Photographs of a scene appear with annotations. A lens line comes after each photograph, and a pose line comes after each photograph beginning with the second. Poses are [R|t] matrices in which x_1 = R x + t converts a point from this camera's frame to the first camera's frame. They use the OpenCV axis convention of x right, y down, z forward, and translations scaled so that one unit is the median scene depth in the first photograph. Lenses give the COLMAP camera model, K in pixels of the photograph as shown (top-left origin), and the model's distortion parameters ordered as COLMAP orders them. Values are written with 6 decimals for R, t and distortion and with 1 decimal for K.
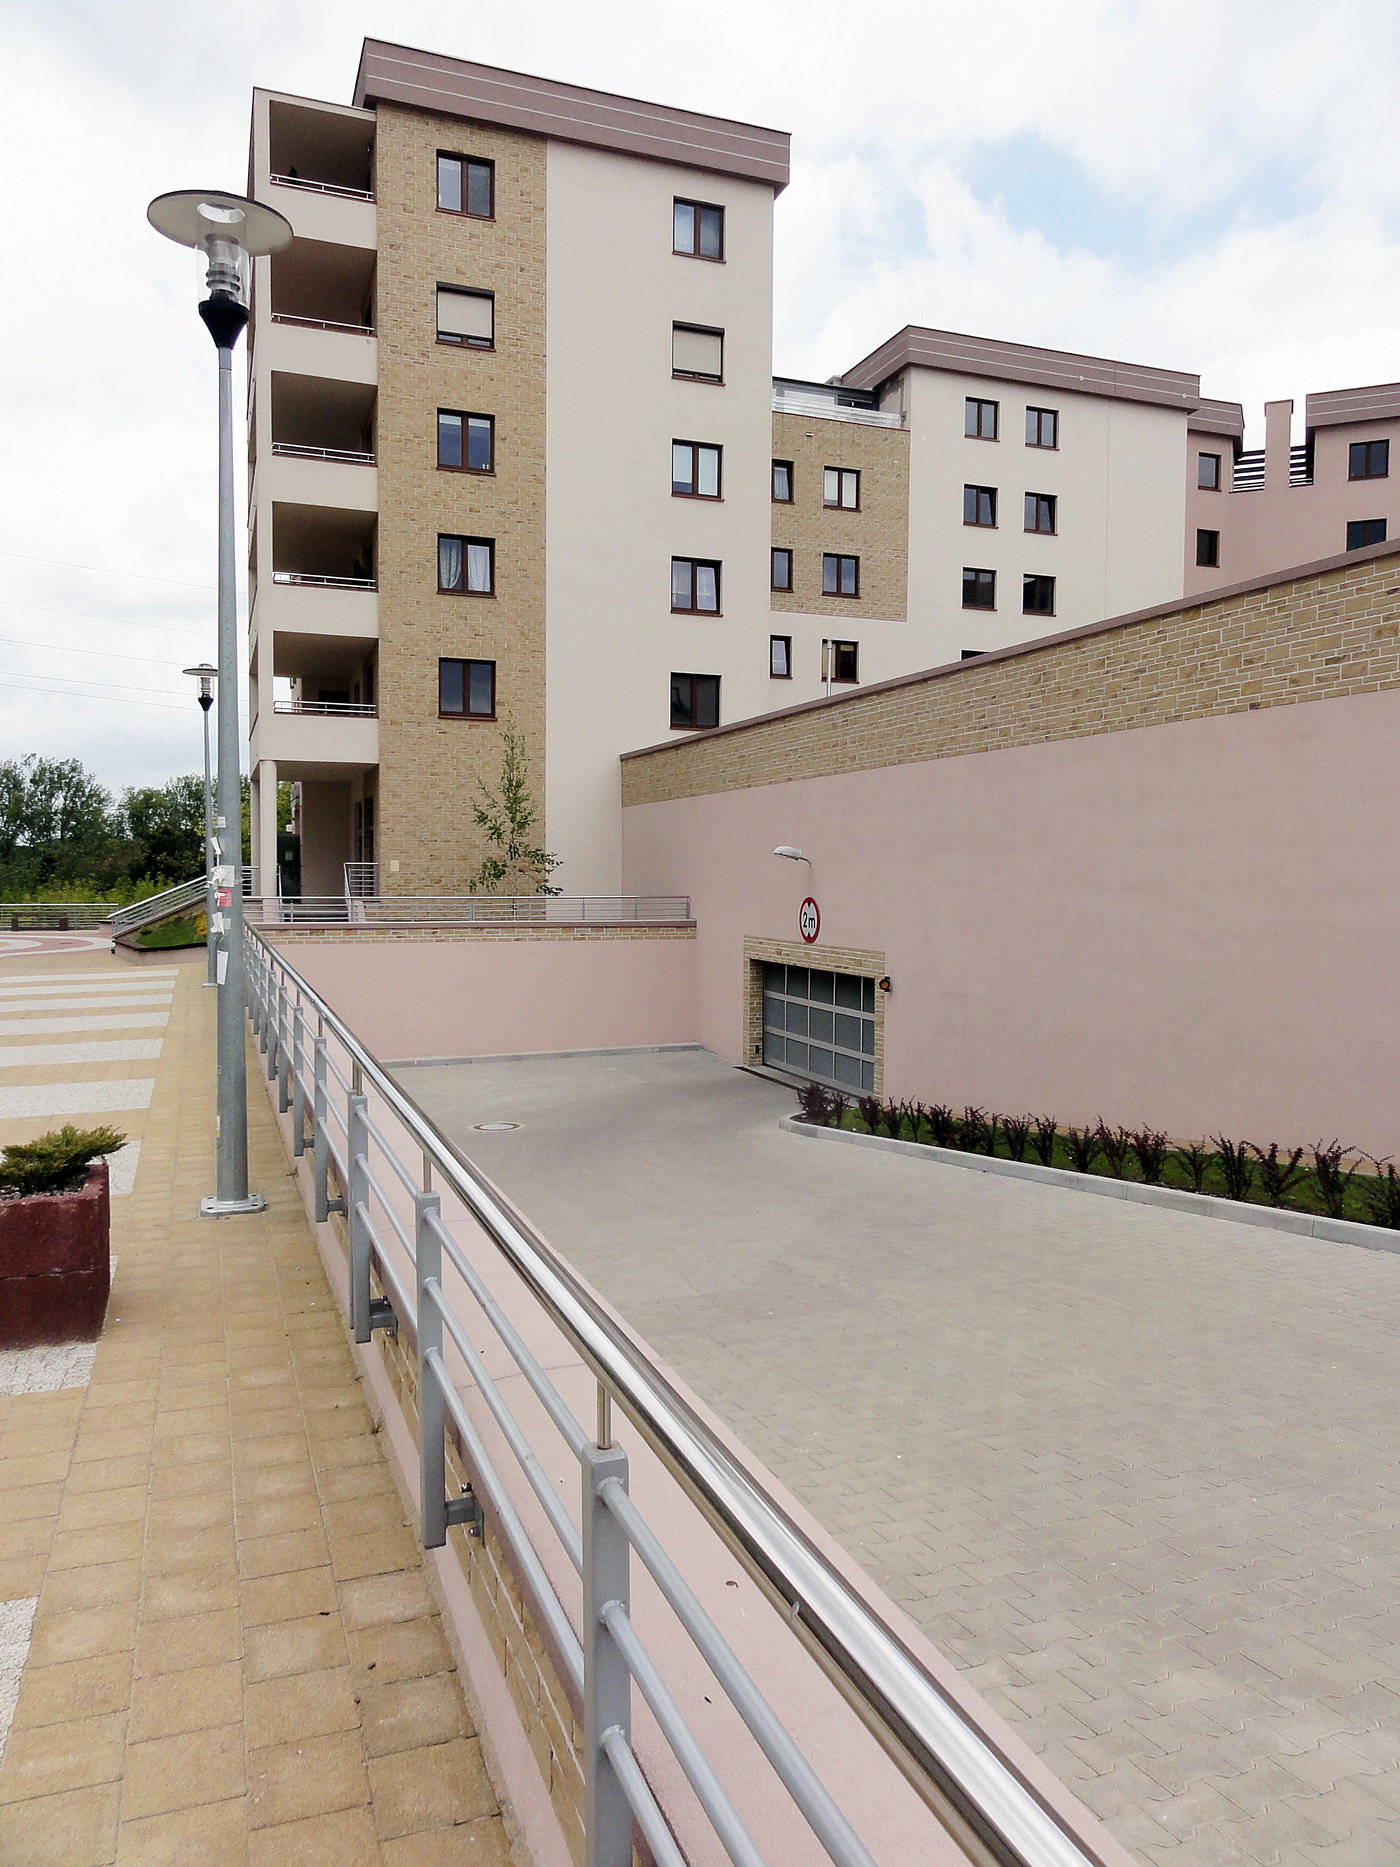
lens RADIAL K [[1306.3, 0, 701.7], [0, 1306.3, 936.9], [0, 0, 1]] dist [-0.001814, -0.010688]
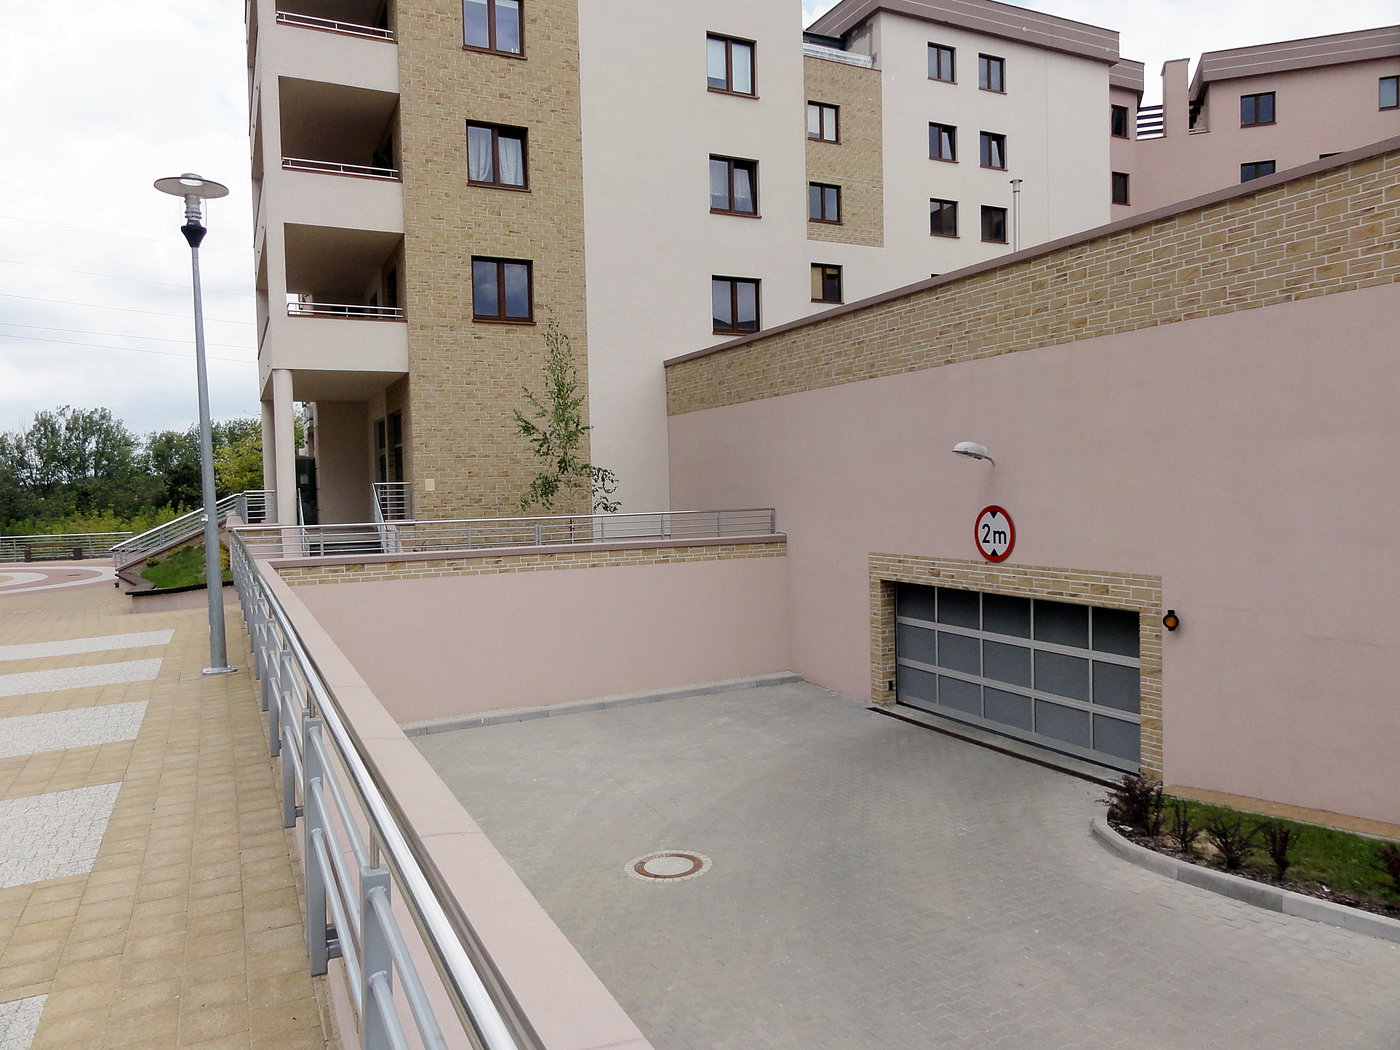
lens RADIAL K [[979.6, 0, 700.1], [0, 979.6, 523.0], [0, 0, 1]] dist [-0.001814, -0.010688]
pose [[0.995274, -0.034285, 0.090849, -0.108429], [0.035400, 0.999316, -0.010693, -0.013954], [-0.090420, 0.013858, 0.995807, 0.300328]]
